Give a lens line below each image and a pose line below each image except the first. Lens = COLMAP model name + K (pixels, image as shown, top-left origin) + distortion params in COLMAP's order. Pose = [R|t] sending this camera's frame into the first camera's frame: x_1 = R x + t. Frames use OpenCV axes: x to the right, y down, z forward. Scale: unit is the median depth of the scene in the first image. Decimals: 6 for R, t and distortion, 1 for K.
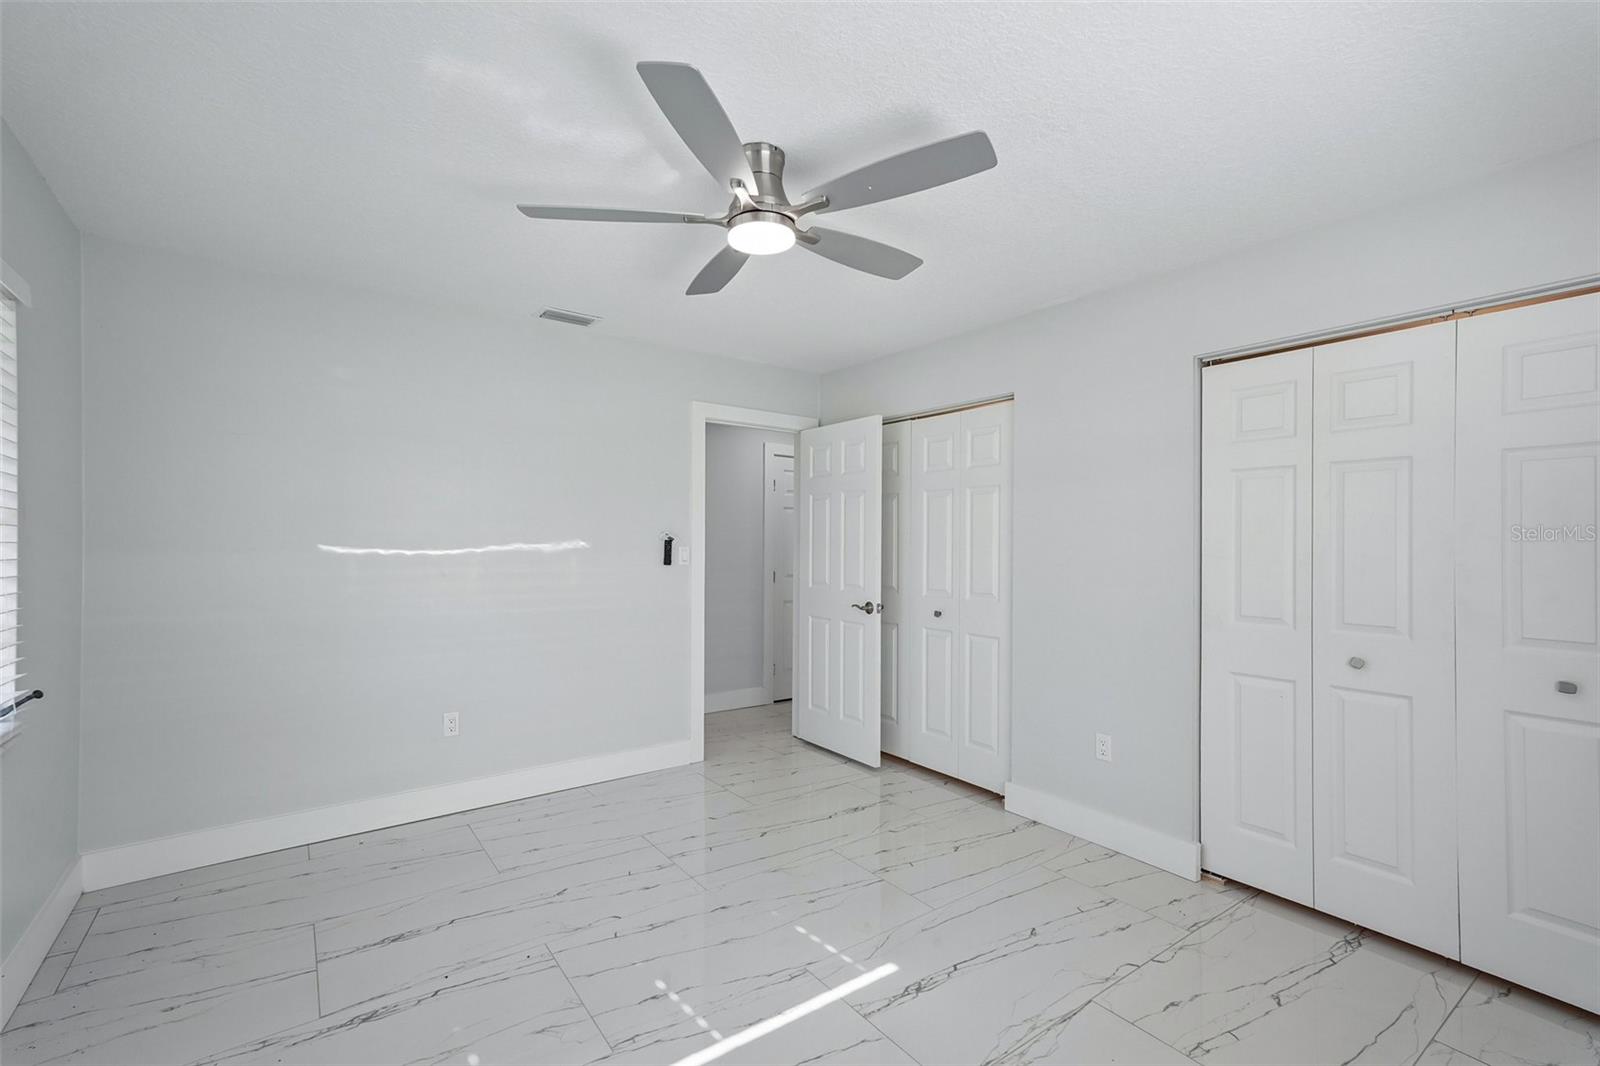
lens RADIAL K [[709.6, 0, 790.1], [0, 709.6, 540.5], [0, 0, 1]] dist [0.001380, 0.000240]
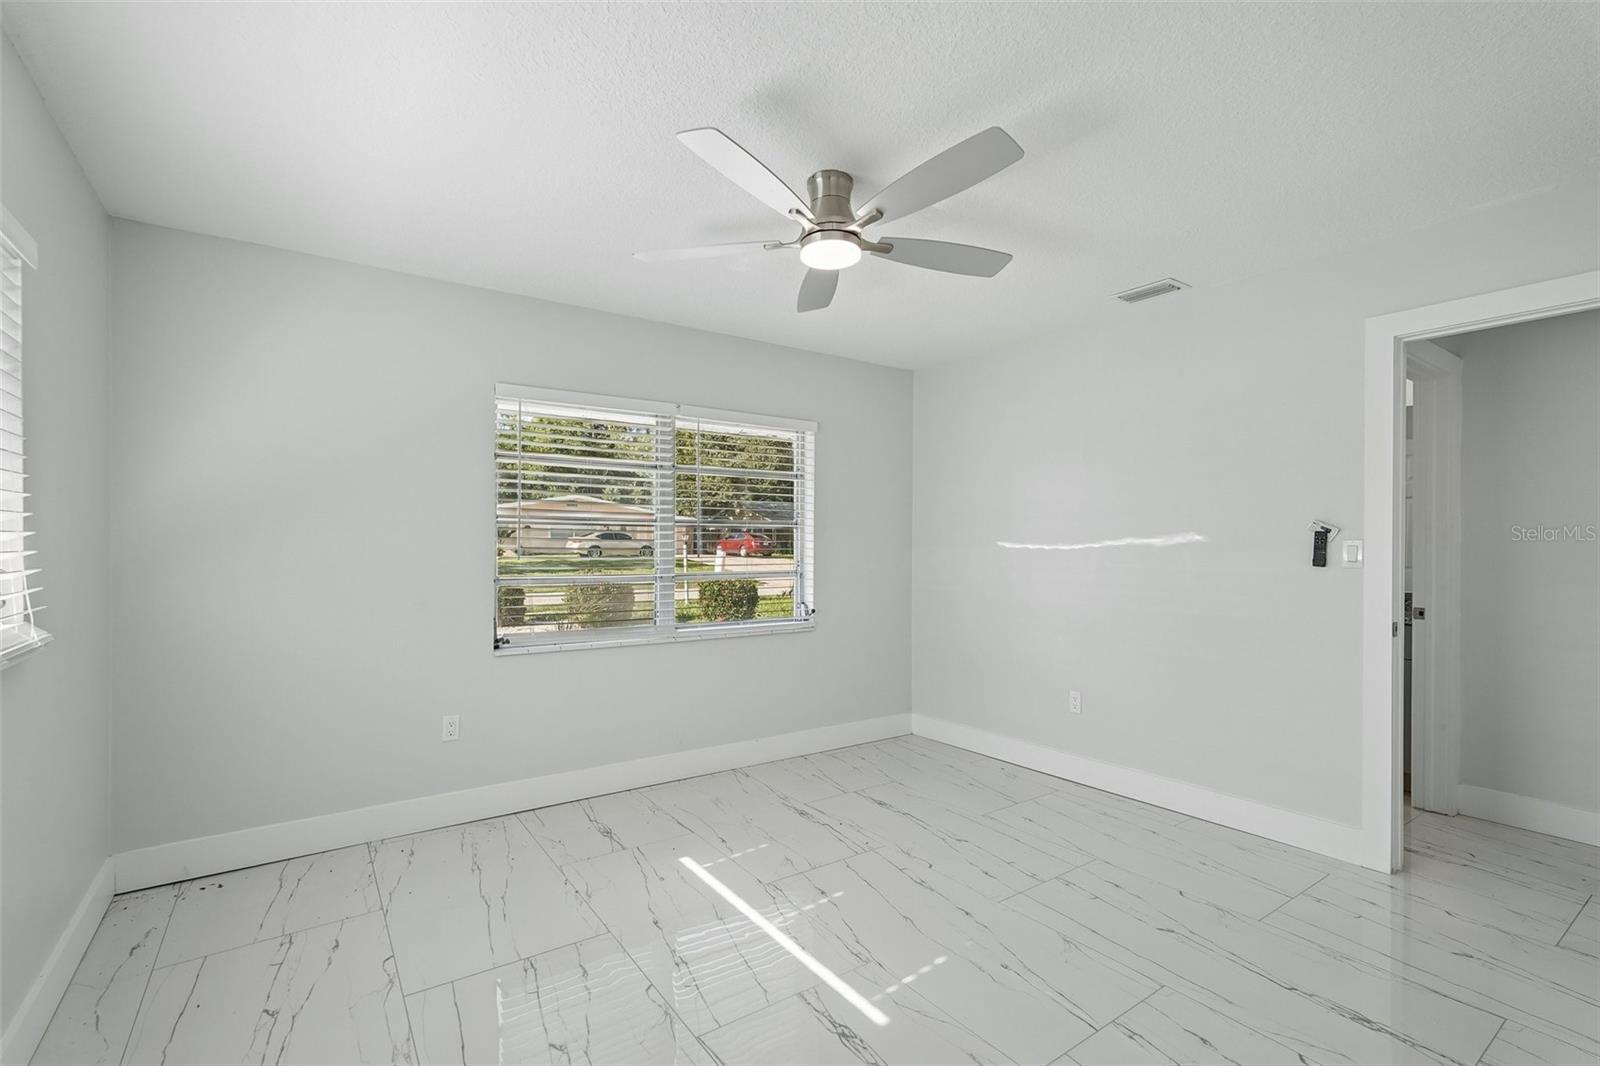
lens RADIAL K [[709.6, 0, 790.1], [0, 709.6, 540.5], [0, 0, 1]] dist [0.001380, 0.000240]
pose [[-0.018314, -0.009334, -0.999789, 0.640989], [0.009380, 0.999911, -0.009507, 0.012931], [0.999788, -0.009552, -0.018225, 0.571463]]
